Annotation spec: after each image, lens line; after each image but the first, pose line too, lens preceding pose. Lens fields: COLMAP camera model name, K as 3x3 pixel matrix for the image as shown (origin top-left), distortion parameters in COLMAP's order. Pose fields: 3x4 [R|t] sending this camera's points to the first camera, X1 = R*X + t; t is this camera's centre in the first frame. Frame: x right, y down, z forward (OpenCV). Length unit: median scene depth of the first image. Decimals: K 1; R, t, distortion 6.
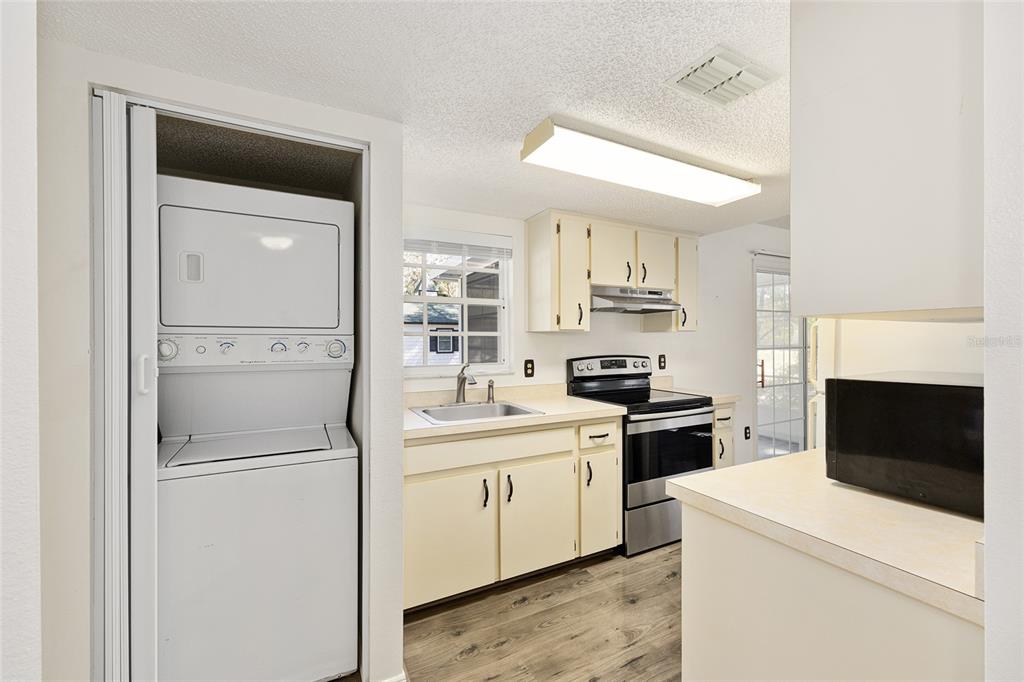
lens RADIAL K [[413.0, 0, 510.9], [0, 413.0, 338.2], [0, 0, 1]] dist [-0.000140, -0.000224]
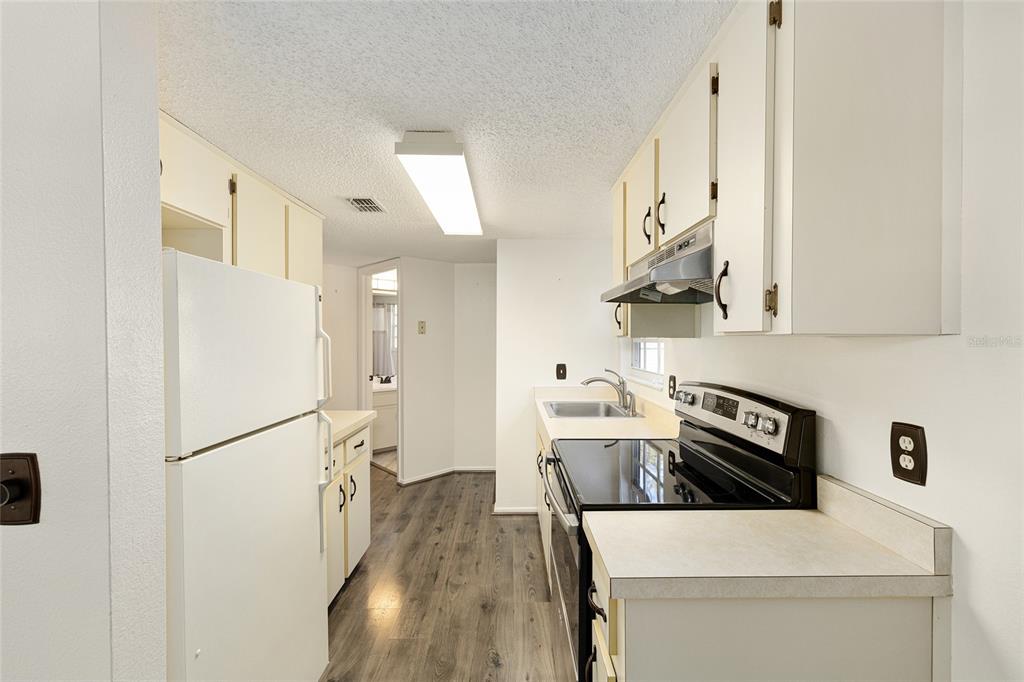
lens RADIAL K [[418.7, 0, 516.2], [0, 418.7, 345.1], [0, 0, 1]] dist [-0.000292, 0.000044]
pose [[-0.436369, 0.015585, -0.899633, 1.172854], [-0.000157, 0.999849, 0.017397, -0.018941], [0.899768, 0.007733, -0.436300, 1.513539]]
